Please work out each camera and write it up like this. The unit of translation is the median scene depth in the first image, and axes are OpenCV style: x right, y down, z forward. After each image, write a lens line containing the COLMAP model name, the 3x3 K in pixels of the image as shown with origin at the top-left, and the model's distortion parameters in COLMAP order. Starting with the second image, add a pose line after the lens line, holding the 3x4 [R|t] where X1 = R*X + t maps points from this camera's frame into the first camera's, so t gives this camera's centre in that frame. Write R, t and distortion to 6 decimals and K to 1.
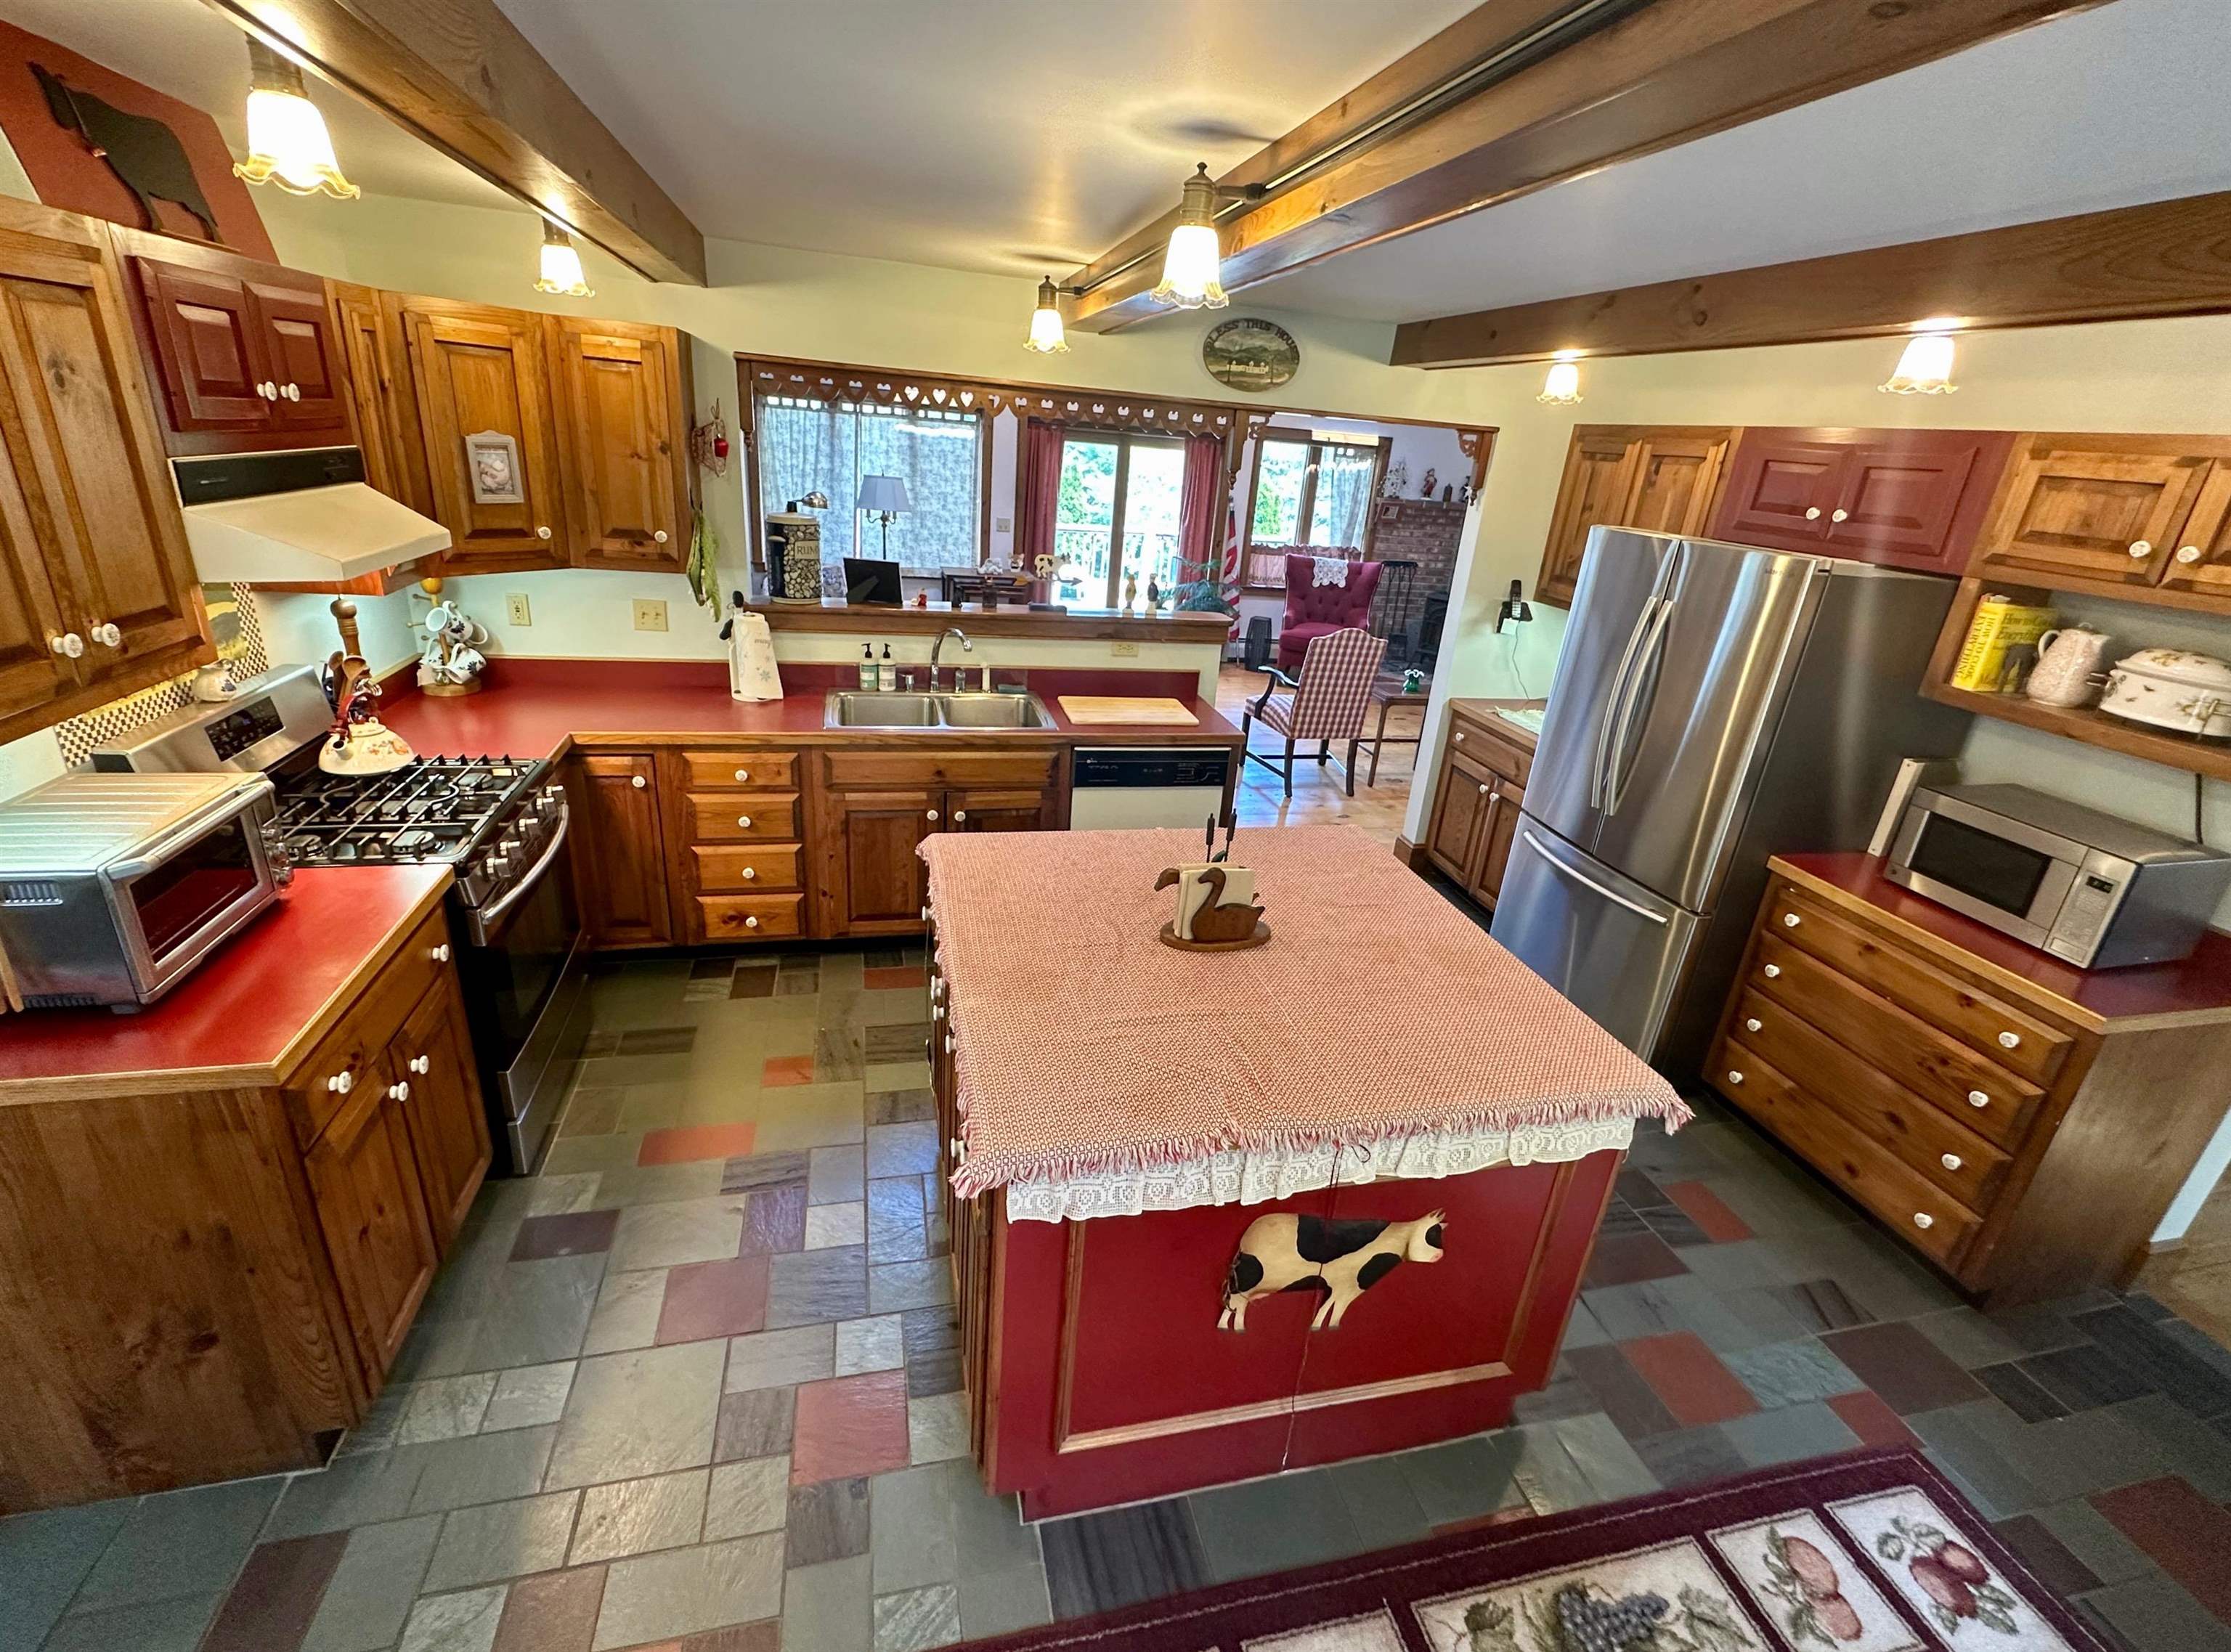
lens RADIAL K [[972.0, 0, 1095.9], [0, 972.0, 821.6], [0, 0, 1]] dist [0.015933, -0.000408]
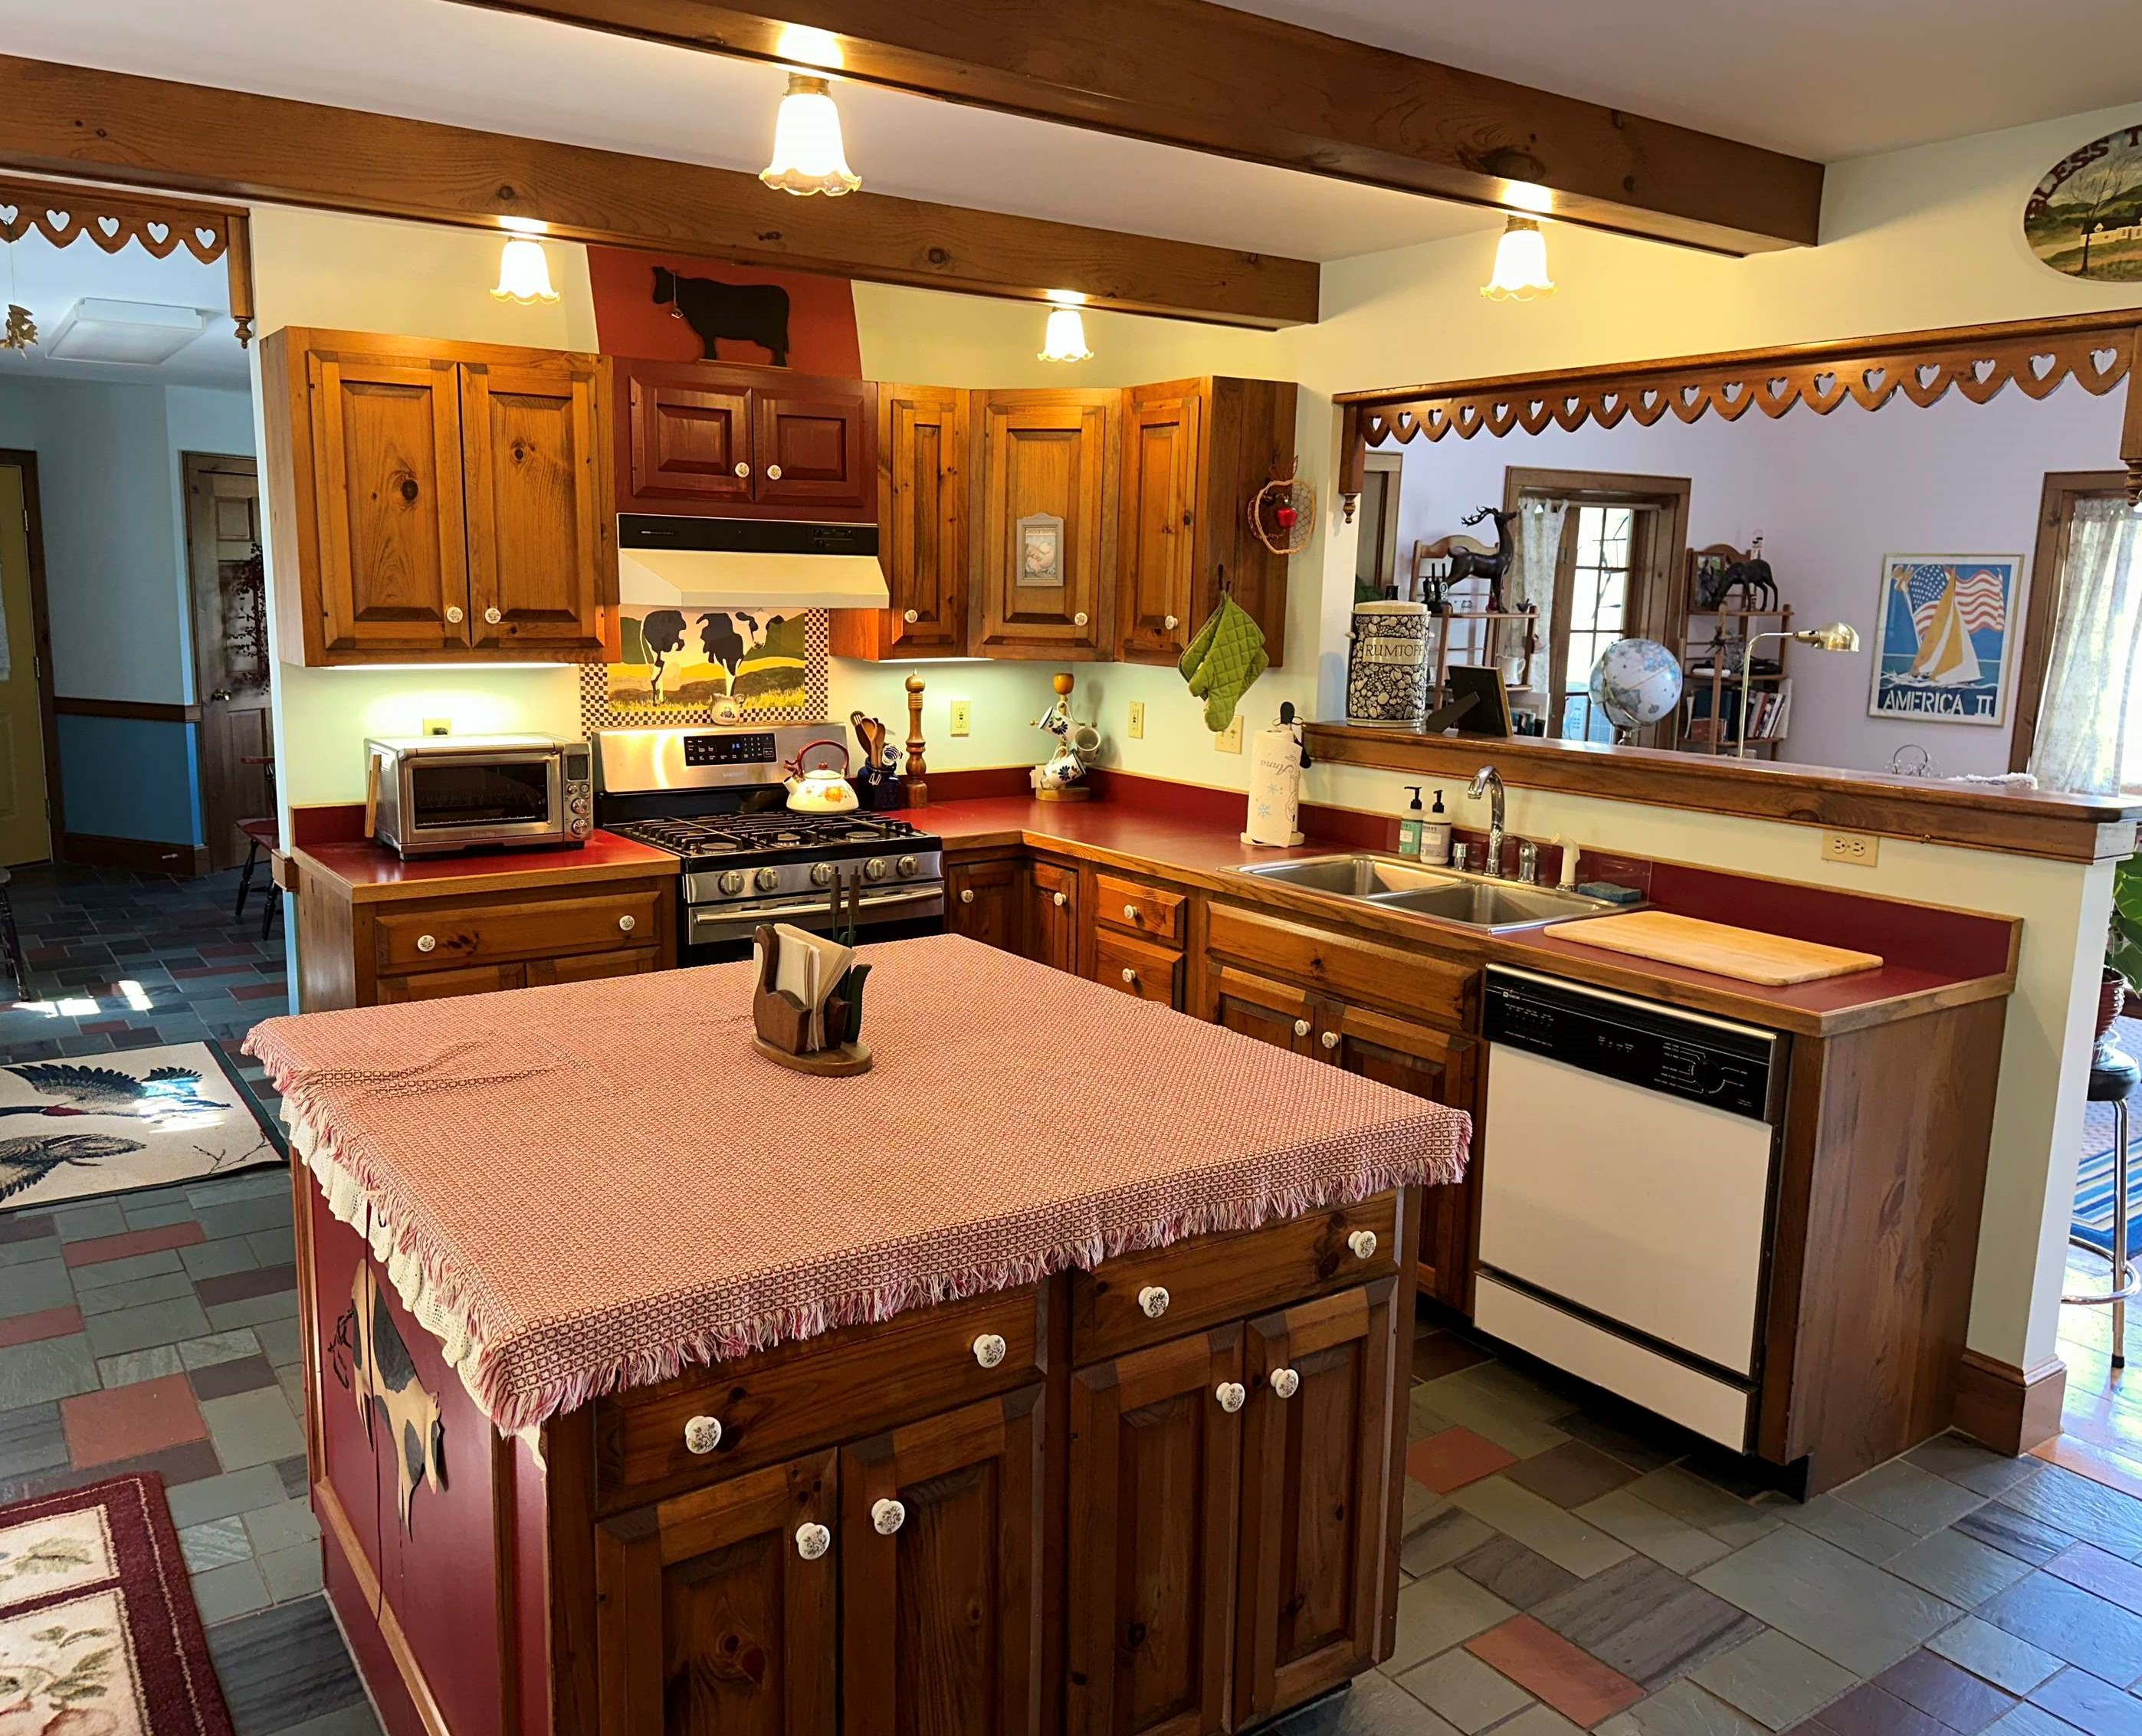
lens RADIAL K [[1655.9, 0, 1069.3], [0, 1655.9, 873.7], [0, 0, 1]] dist [0.052872, -0.018888]
pose [[0.363961, 0.089183, -0.927135, 0.770222], [-0.335868, 0.941002, -0.041334, -0.005414], [0.868749, 0.326439, 0.372441, 0.436899]]
